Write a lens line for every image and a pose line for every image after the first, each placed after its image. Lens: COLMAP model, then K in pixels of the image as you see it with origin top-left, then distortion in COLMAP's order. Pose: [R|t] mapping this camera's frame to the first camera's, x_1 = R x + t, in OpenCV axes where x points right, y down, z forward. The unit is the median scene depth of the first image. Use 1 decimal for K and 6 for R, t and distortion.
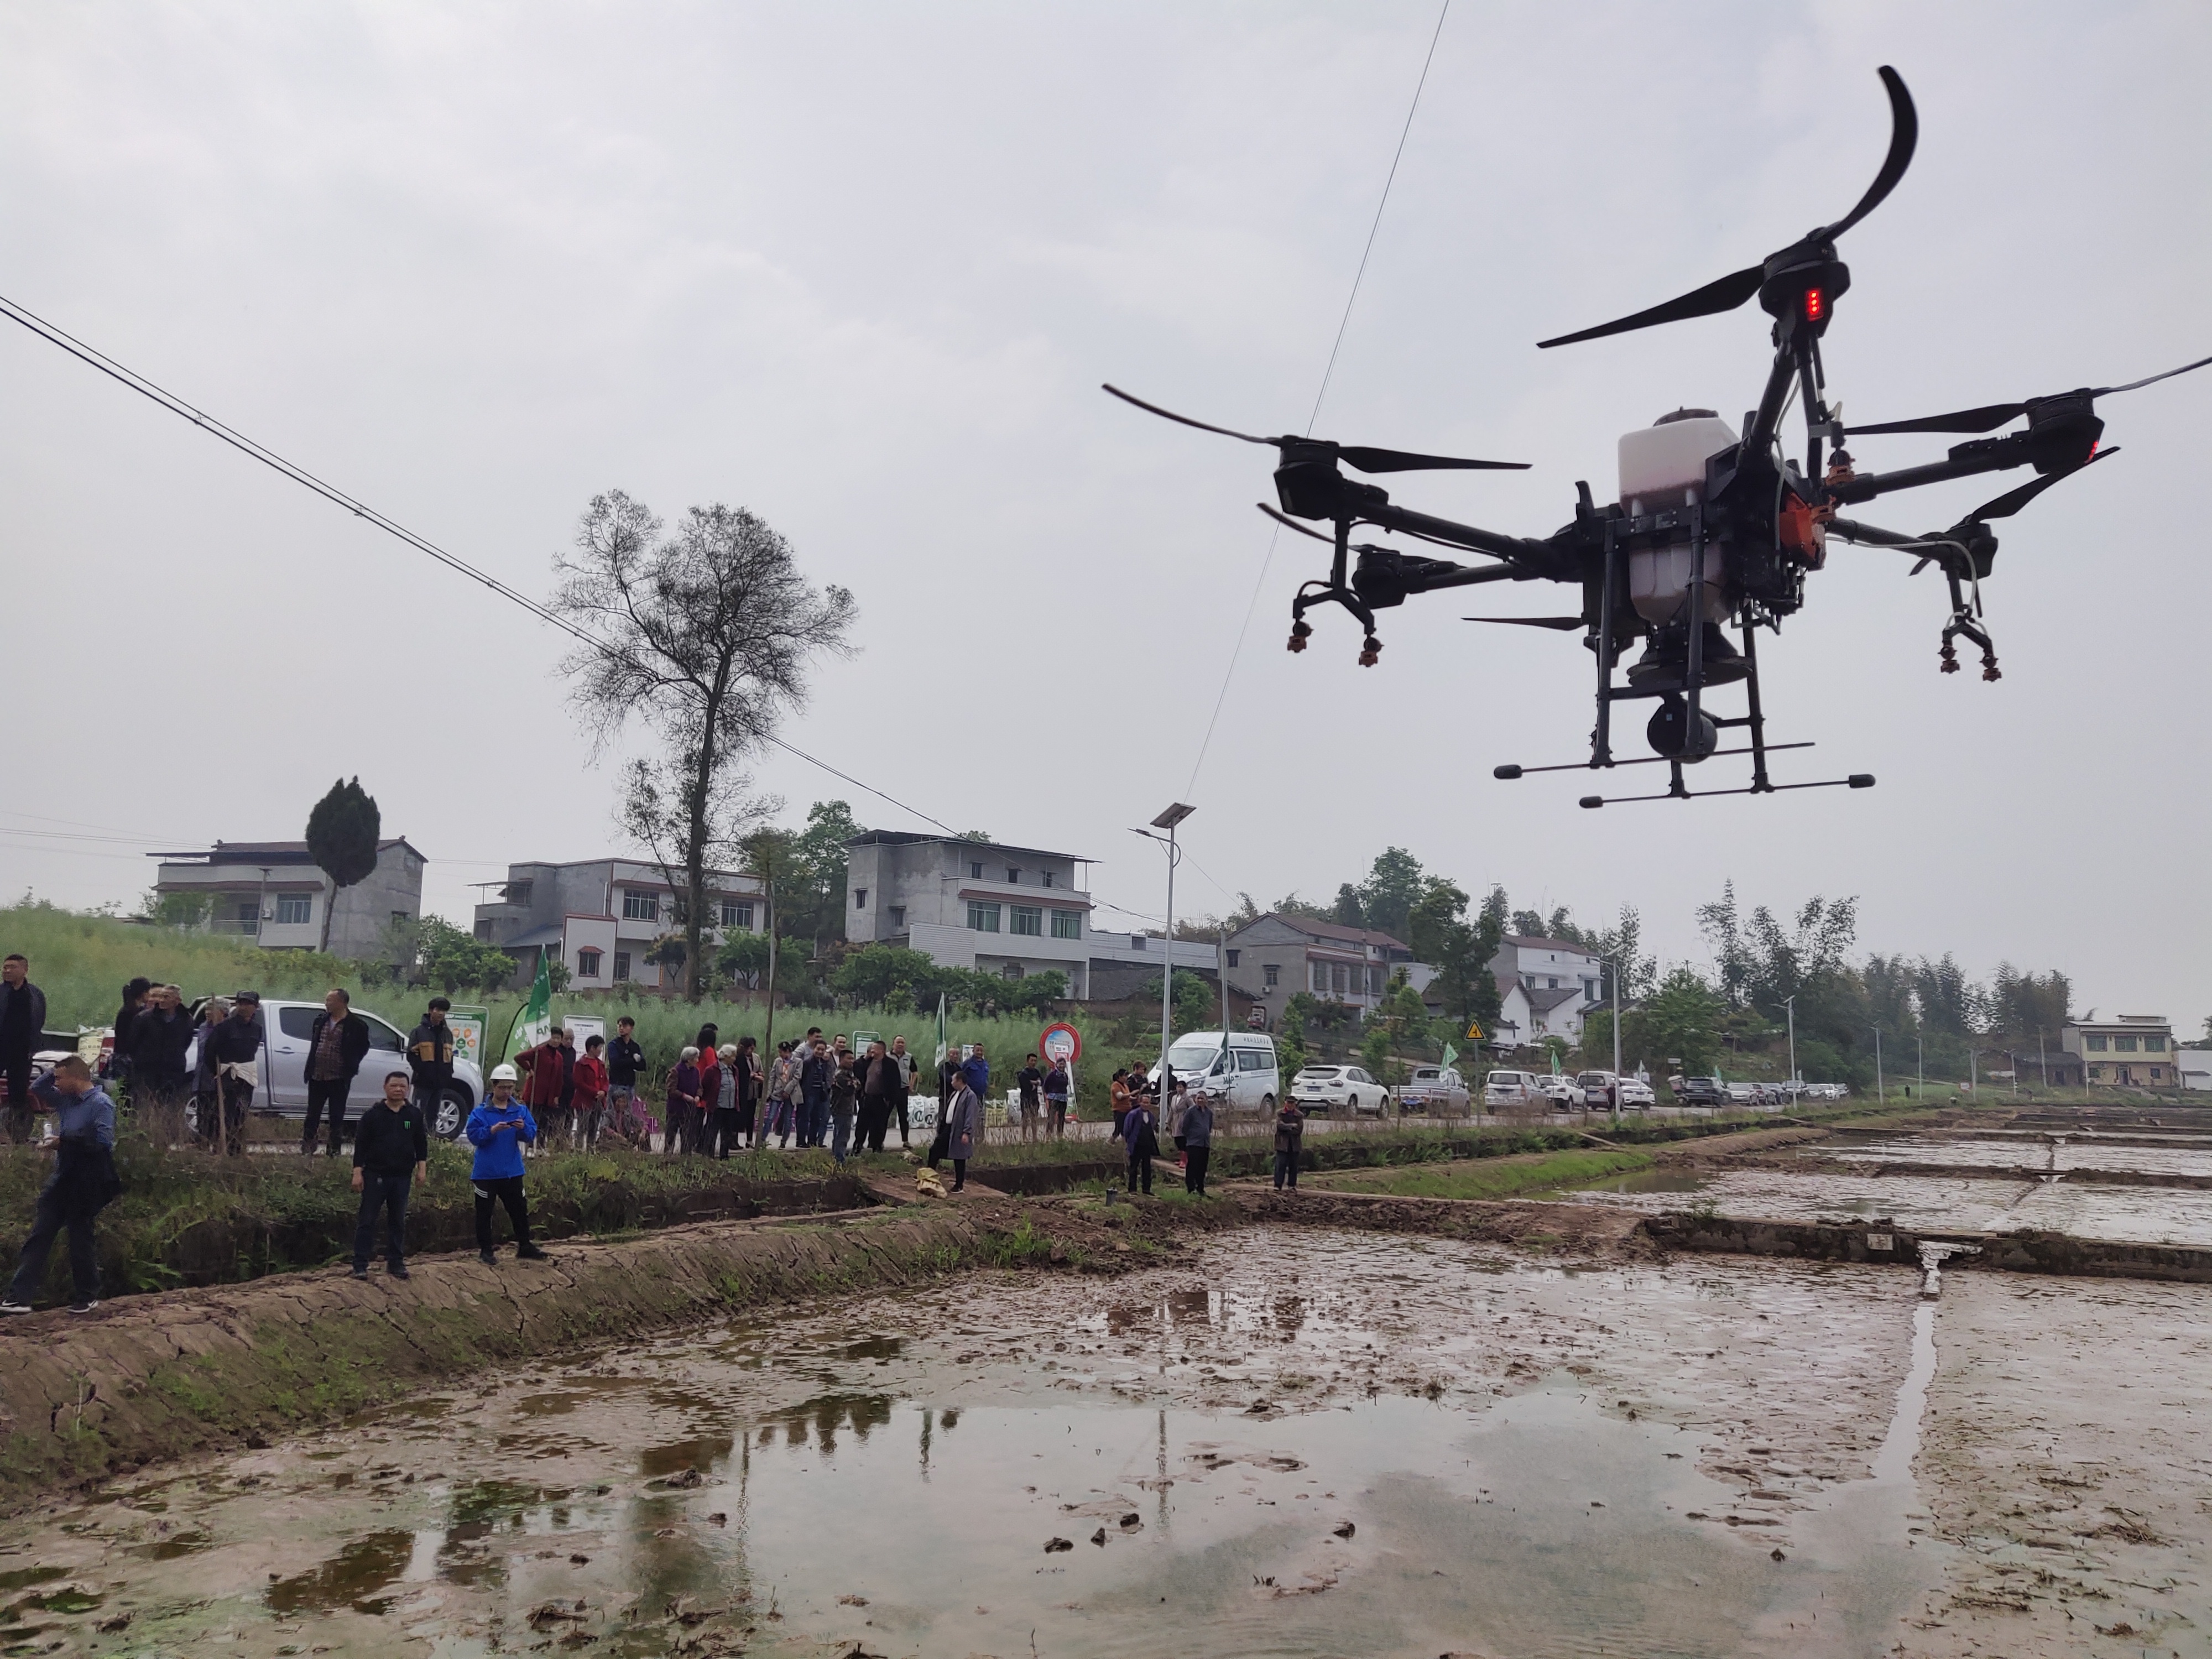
lens RADIAL K [[1607.5, 0, 1106.0], [0, 1607.5, 829.5], [0, 0, 1]] dist [0.103324, -0.146447]
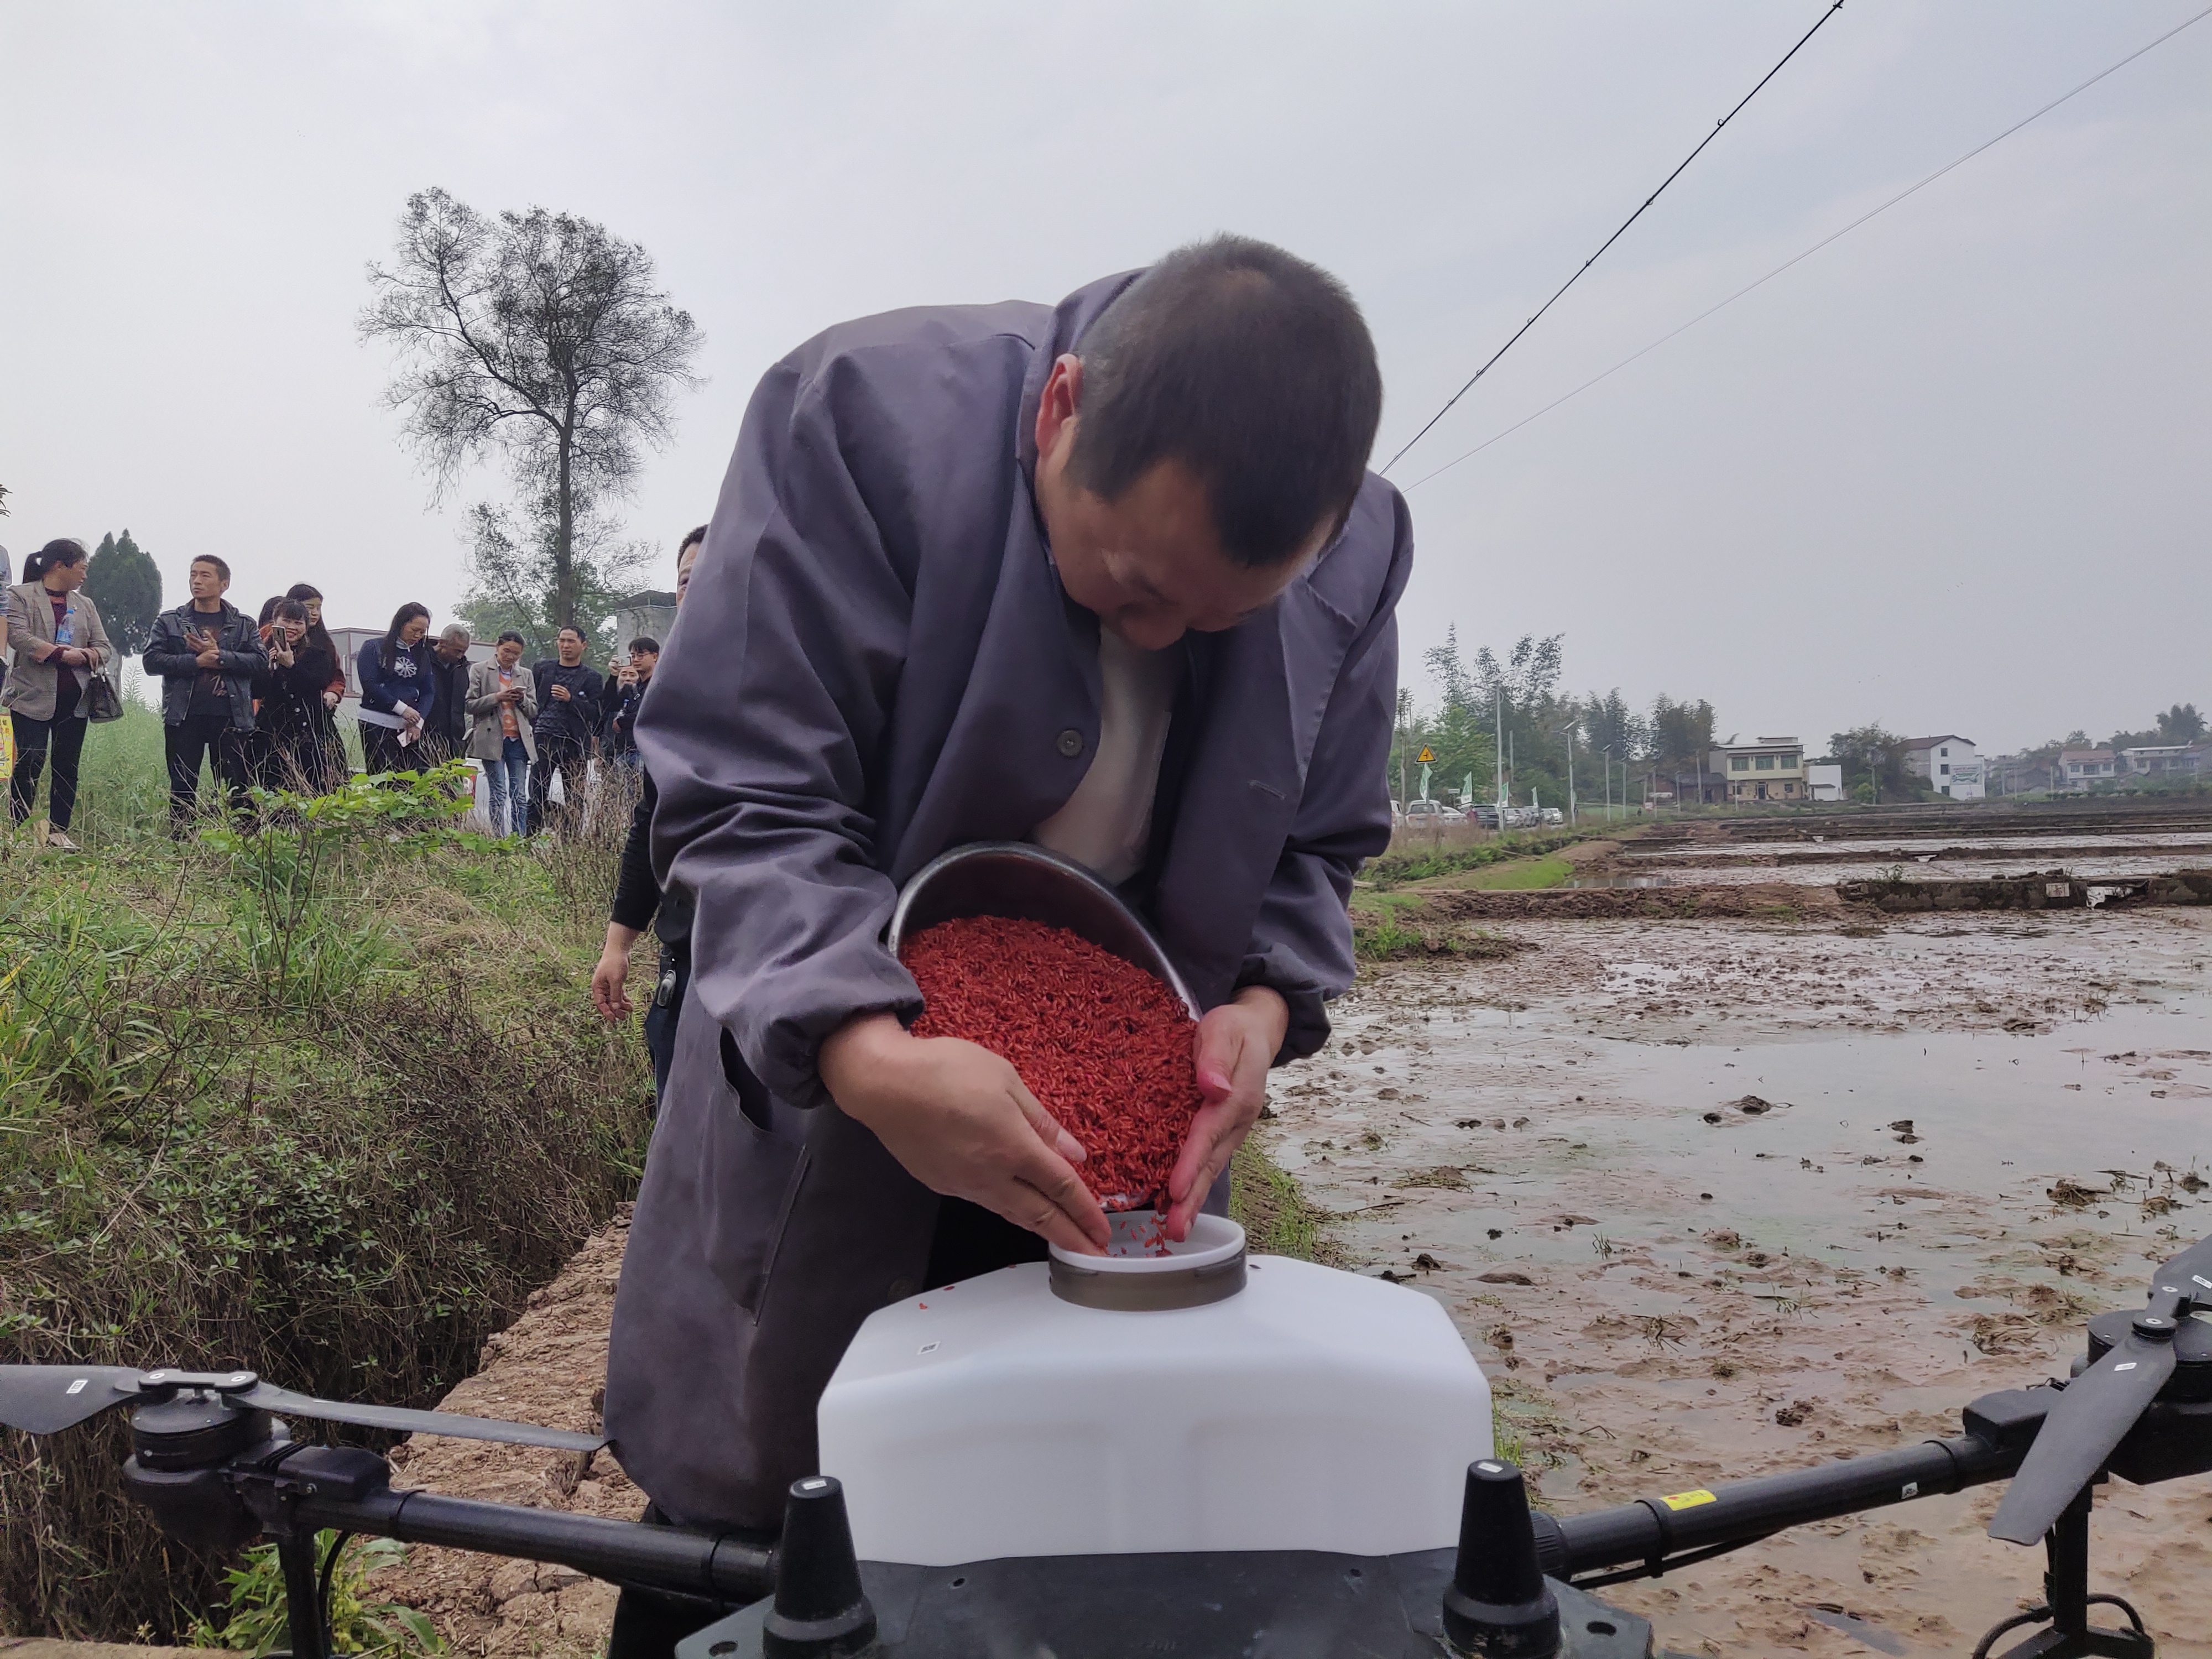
lens RADIAL K [[1628.2, 0, 1144.9], [0, 1628.2, 823.9], [0, 0, 1]] dist [0.097815, -0.153337]
pose [[0.977939, -0.055075, 0.201499, -0.168898], [0.026156, 0.989310, 0.143461, 0.014756], [-0.207247, -0.135026, 0.968926, 0.022973]]
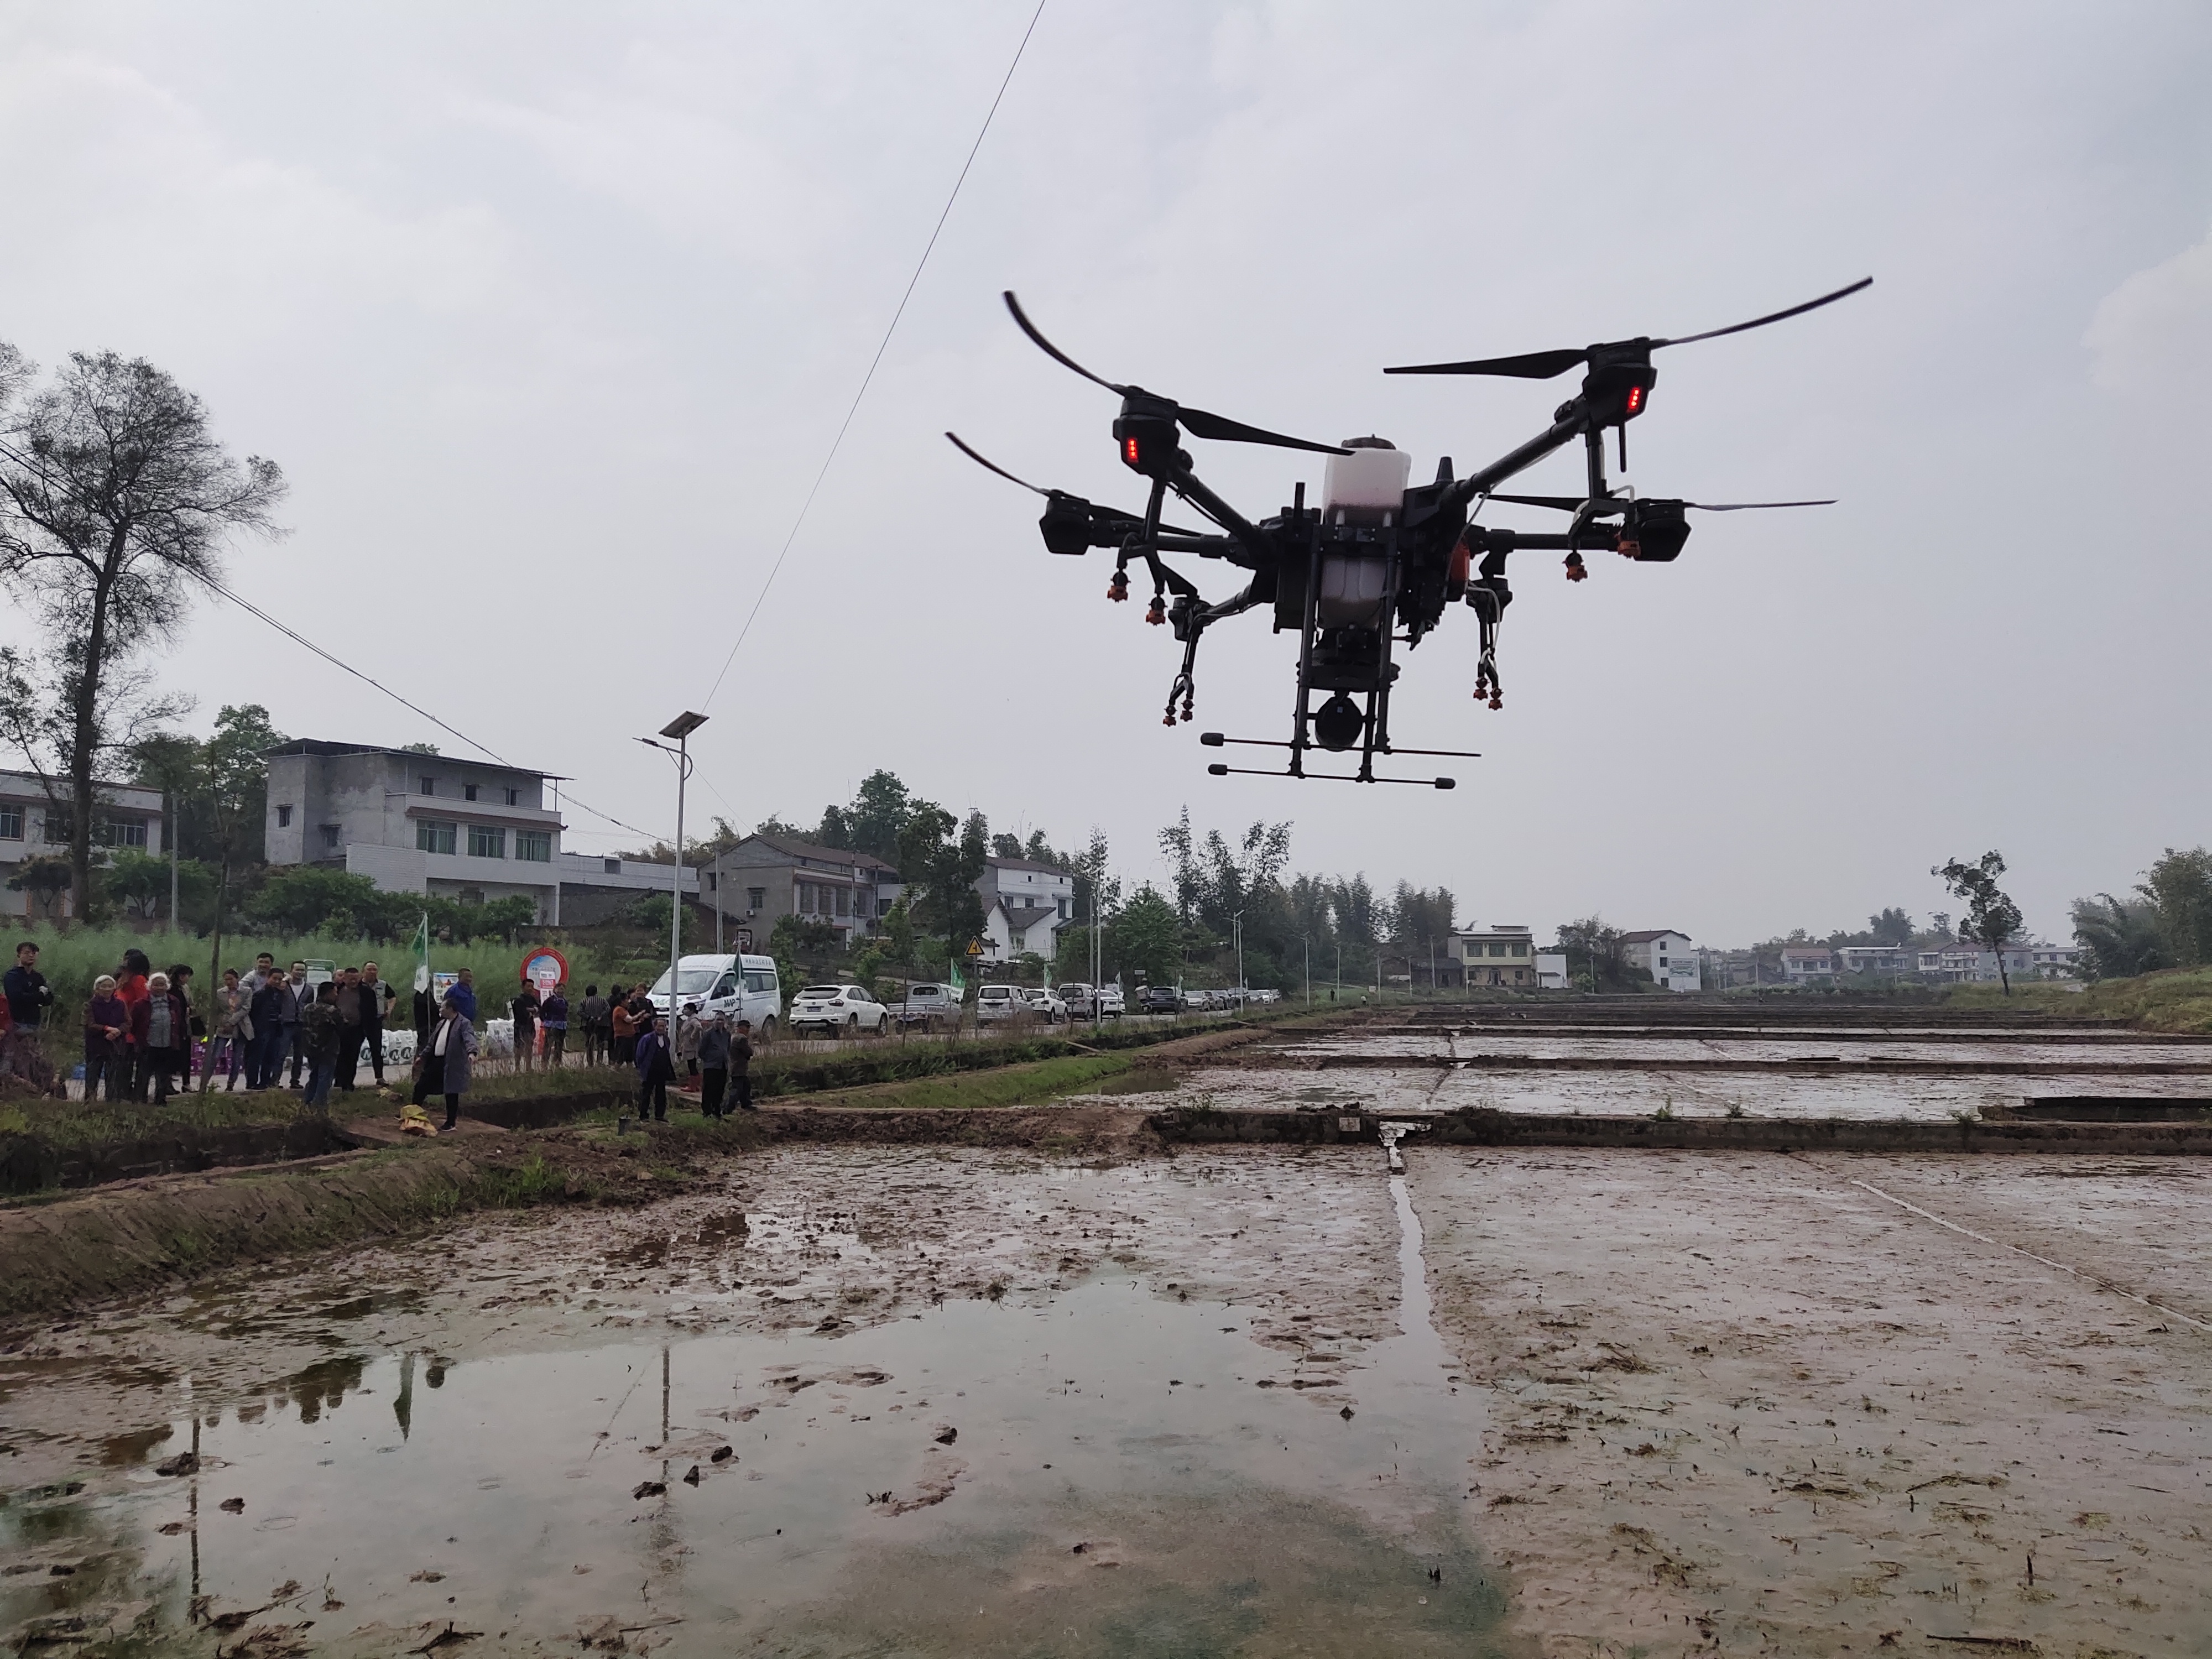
lens RADIAL K [[1607.5, 0, 1106.0], [0, 1607.5, 829.5], [0, 0, 1]] dist [0.103324, -0.146447]
pose [[0.949641, 0.005374, 0.313293, -0.013221], [-0.020271, 0.998812, 0.044311, 0.003391], [-0.312683, -0.048430, 0.948622, 0.010457]]
